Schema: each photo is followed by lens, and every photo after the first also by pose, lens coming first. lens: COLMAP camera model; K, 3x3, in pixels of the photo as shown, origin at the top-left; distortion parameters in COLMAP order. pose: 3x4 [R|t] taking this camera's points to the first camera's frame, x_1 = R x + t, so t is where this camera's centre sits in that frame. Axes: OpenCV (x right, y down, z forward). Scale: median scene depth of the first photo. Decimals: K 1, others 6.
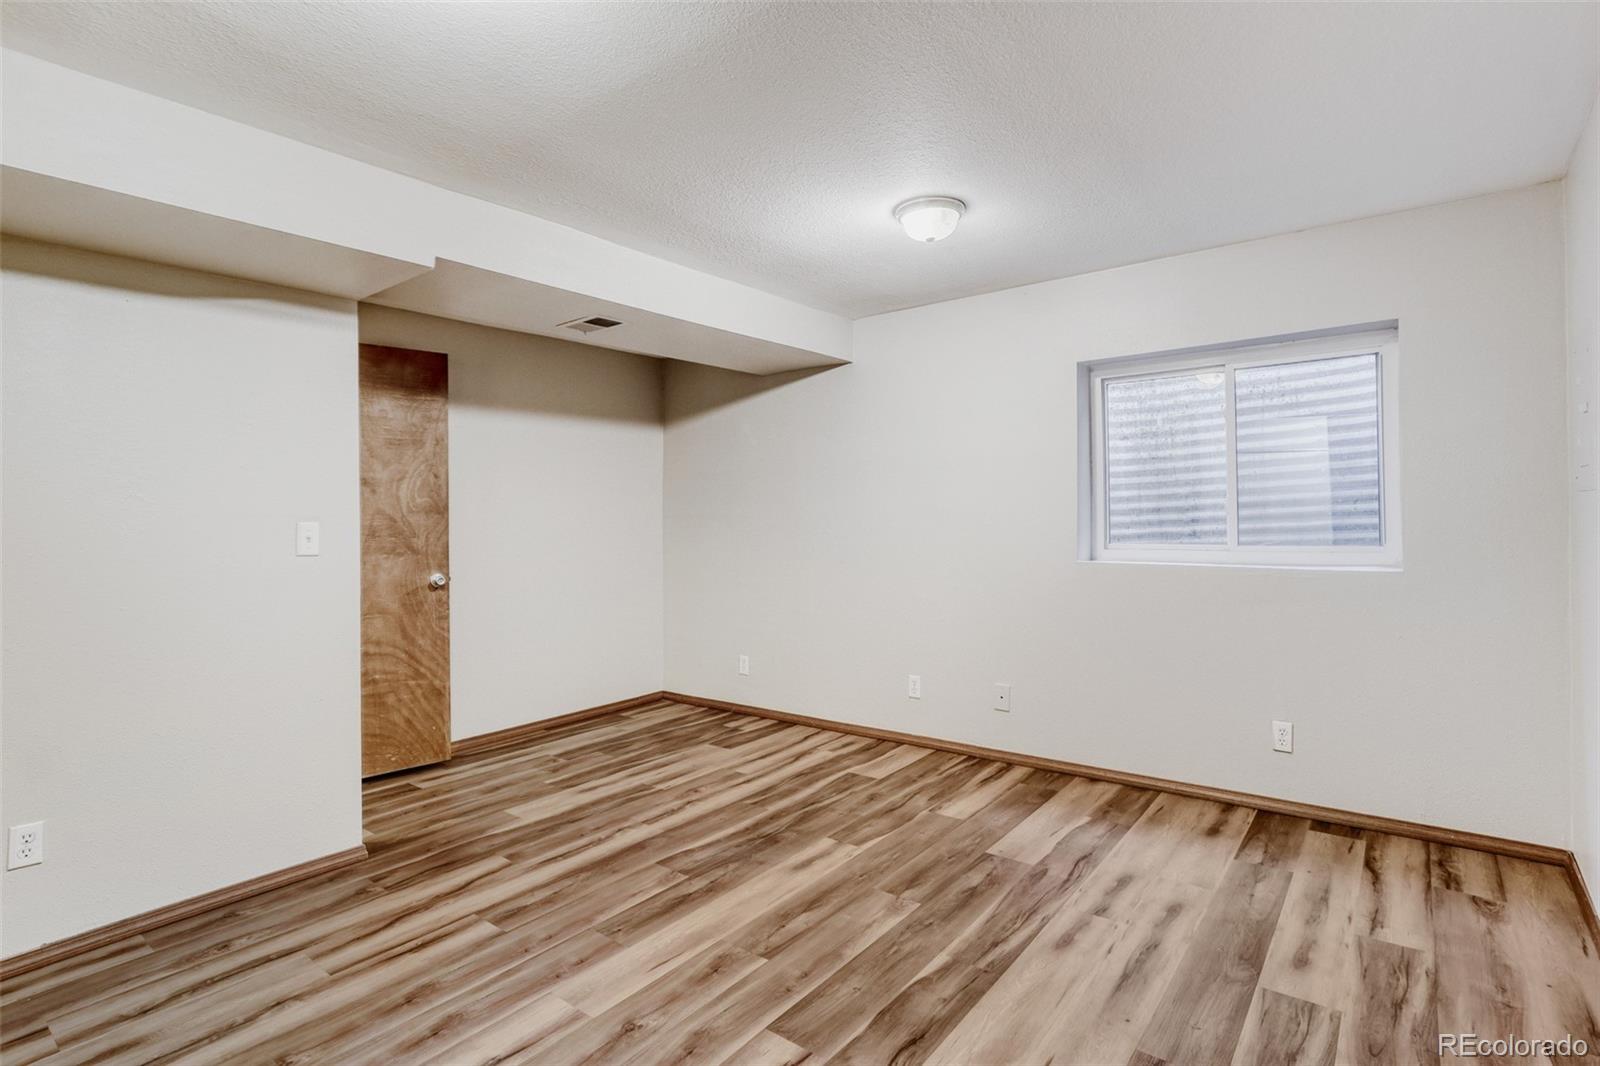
lens RADIAL K [[779.7, 0, 798.5], [0, 779.7, 523.0], [0, 0, 1]] dist [-0.016455, 0.002840]
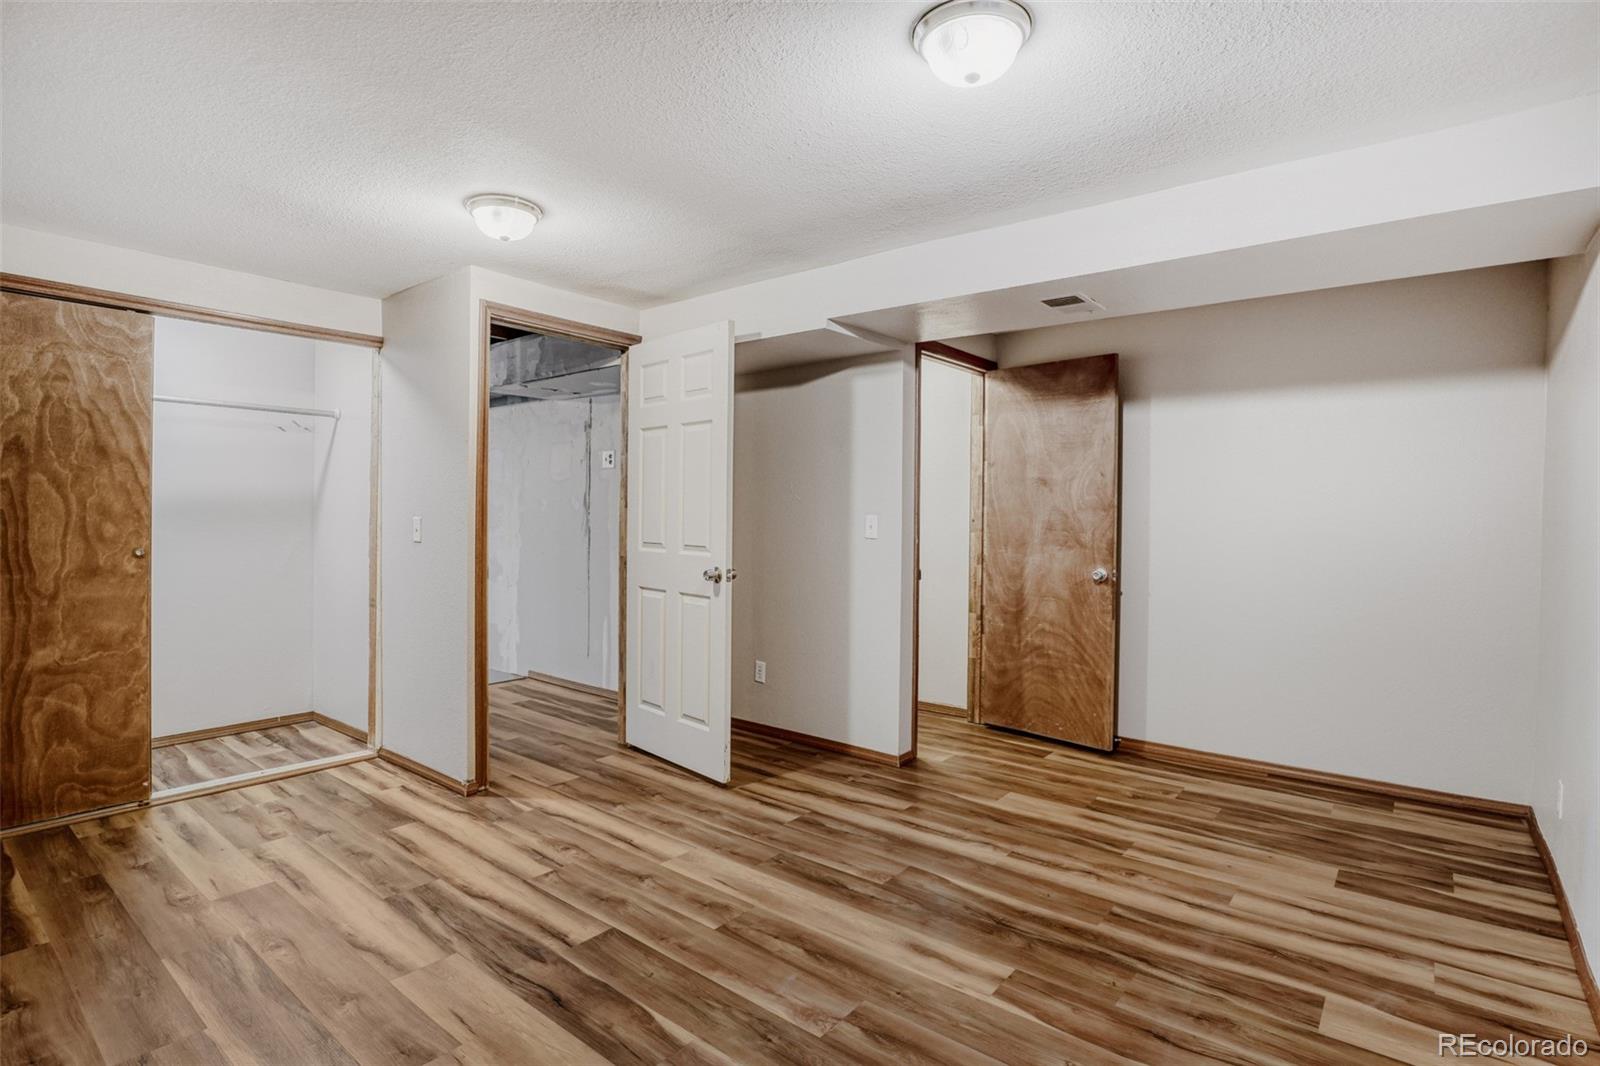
lens RADIAL K [[779.7, 0, 839.6], [0, 779.7, 523.5], [0, 0, 1]] dist [-0.016455, 0.002840]
pose [[0.016755, 0.025563, -0.999533, 0.626153], [-0.011038, 0.999617, 0.025380, -0.019032], [0.999799, 0.010607, 0.017030, 0.698045]]
